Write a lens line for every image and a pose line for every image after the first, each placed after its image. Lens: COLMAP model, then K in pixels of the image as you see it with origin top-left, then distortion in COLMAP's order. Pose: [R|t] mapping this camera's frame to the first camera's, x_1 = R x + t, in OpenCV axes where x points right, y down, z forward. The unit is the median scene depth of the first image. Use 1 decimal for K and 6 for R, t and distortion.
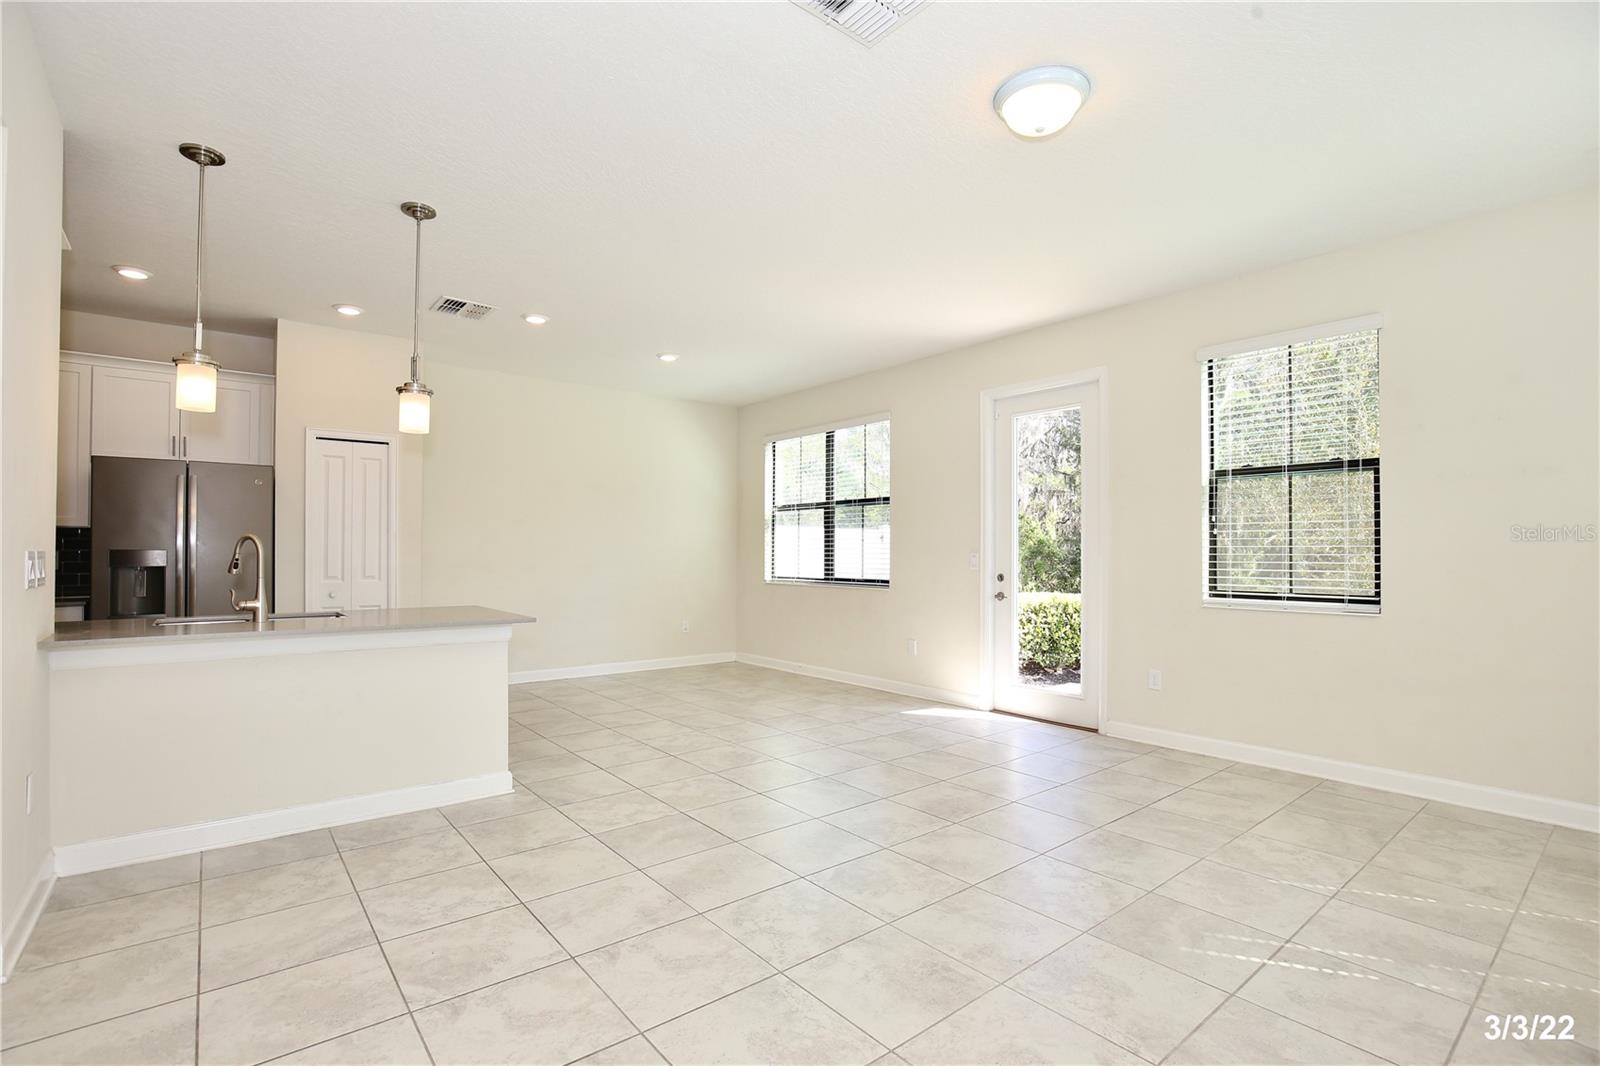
lens RADIAL K [[736.9, 0, 799.9], [0, 736.9, 545.3], [0, 0, 1]] dist [-0.025836, 0.003455]
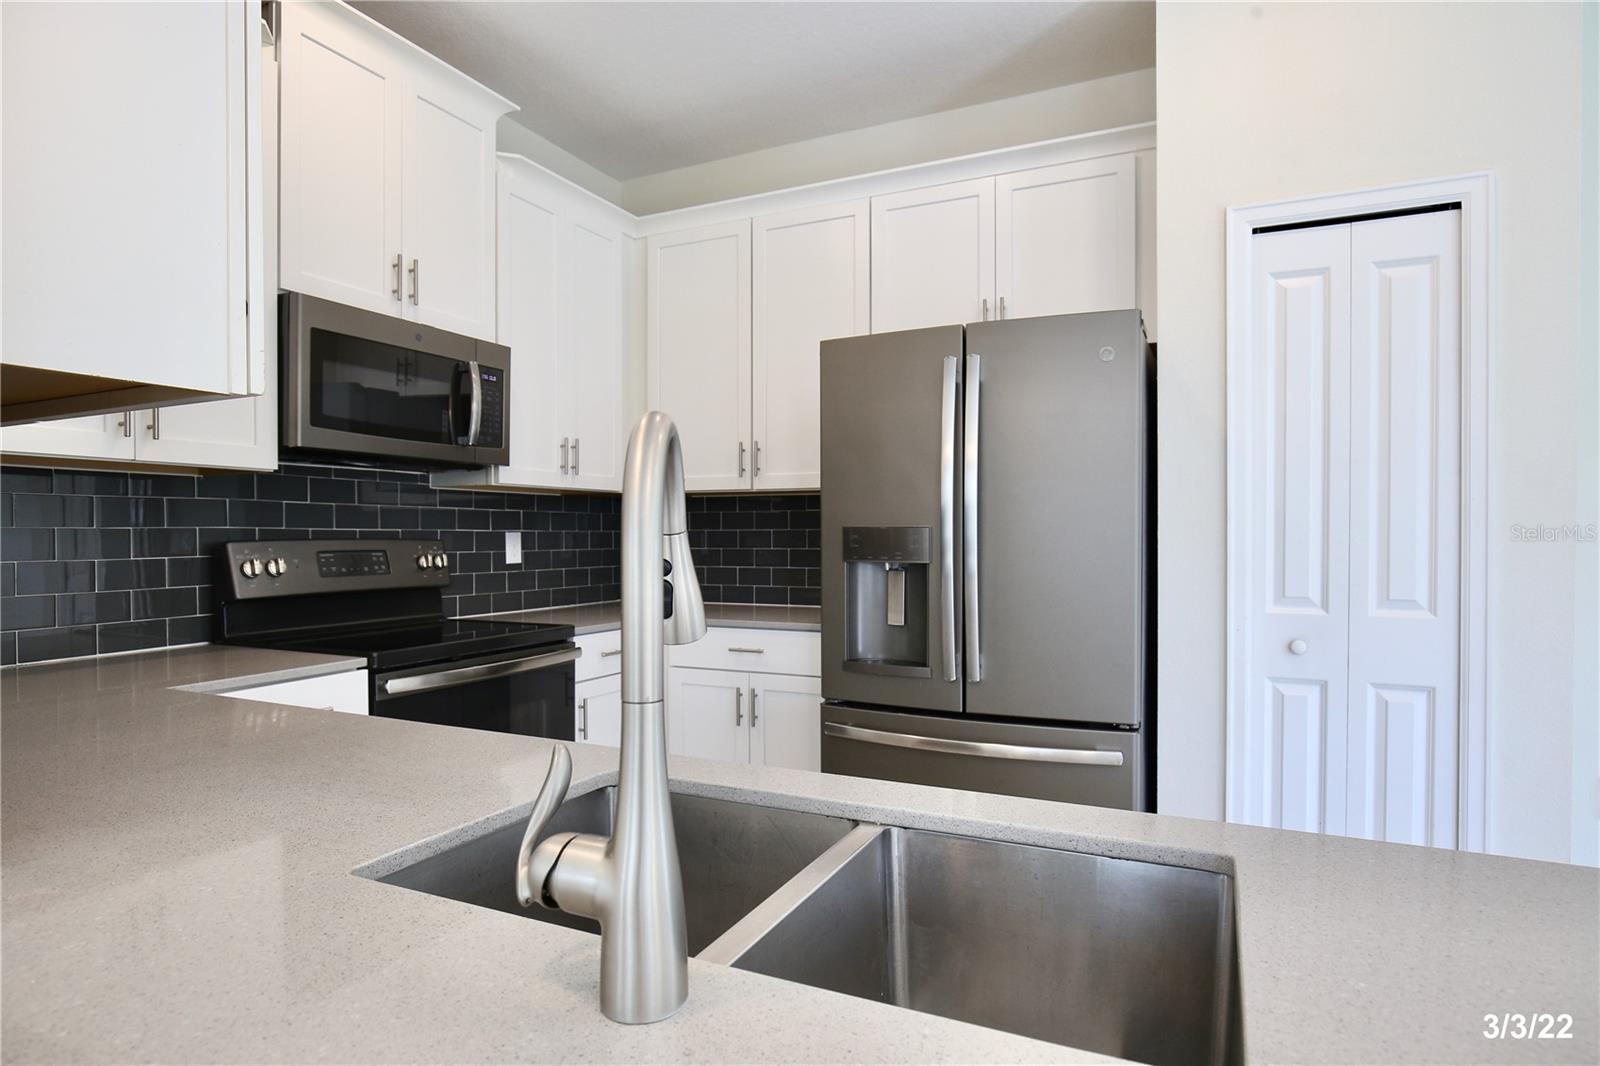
lens RADIAL K [[887.3, 0, 798.9], [0, 887.3, 533.6], [0, 0, 1]] dist [-0.004101, -0.001246]
pose [[0.435873, 0.001934, -0.900006, -0.408588], [0.009359, 0.999934, 0.006681, 0.006738], [0.899959, -0.011335, 0.435826, 0.680904]]
